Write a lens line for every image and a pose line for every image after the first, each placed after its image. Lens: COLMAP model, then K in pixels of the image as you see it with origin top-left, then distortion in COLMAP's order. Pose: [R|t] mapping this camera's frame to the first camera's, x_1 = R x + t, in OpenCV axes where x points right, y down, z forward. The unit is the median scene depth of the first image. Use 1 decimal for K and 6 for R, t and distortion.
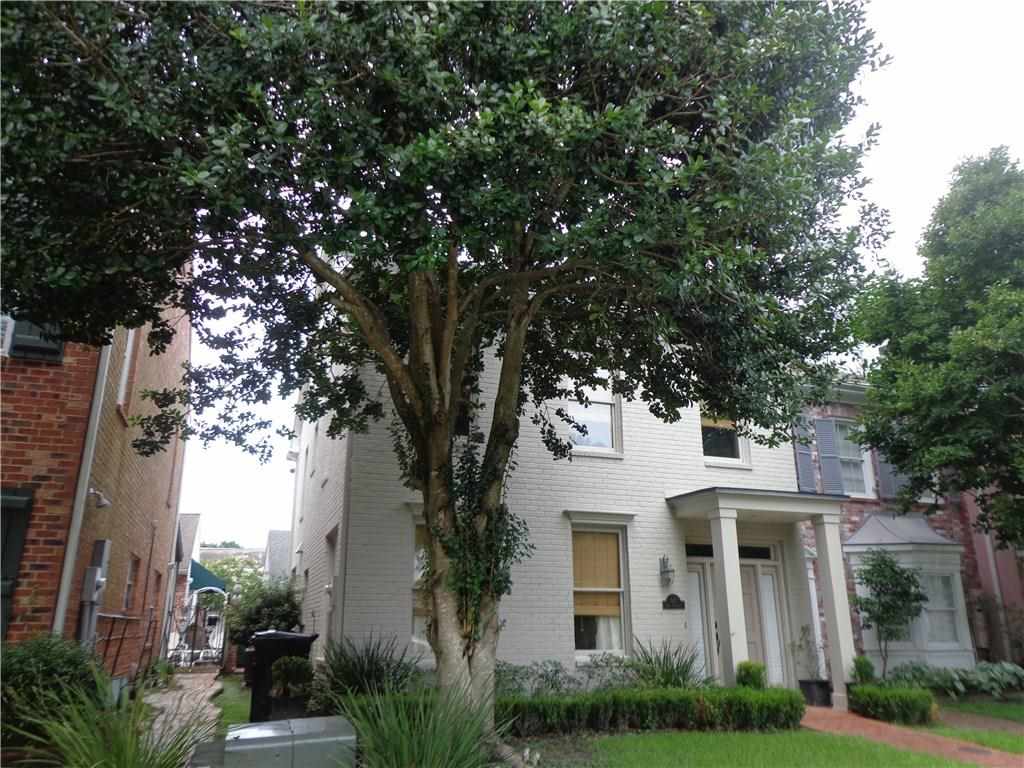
lens RADIAL K [[744.0, 0, 516.1], [0, 744.0, 388.5], [0, 0, 1]] dist [-0.007744, -0.000189]
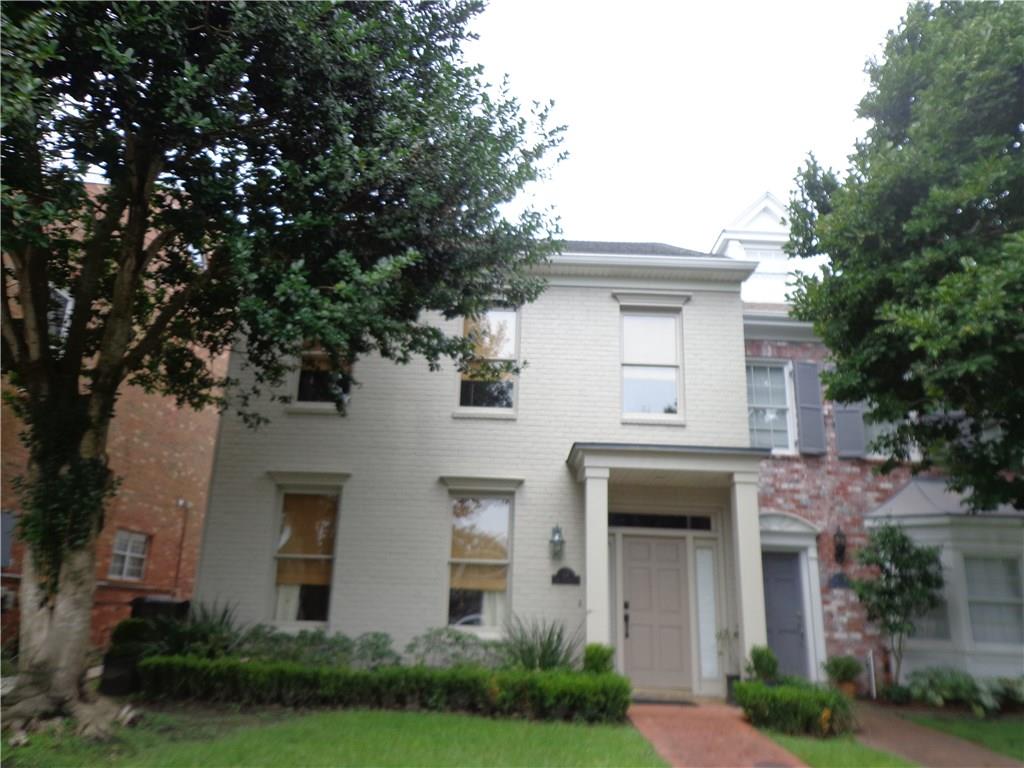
lens RADIAL K [[771.6, 0, 507.8], [0, 771.6, 382.3], [0, 0, 1]] dist [0.018796, 0.002094]
pose [[0.951467, -0.055933, -0.302625, 0.441854], [0.059978, 0.998191, 0.004082, 0.047275], [0.301850, -0.022035, 0.953101, 0.103163]]
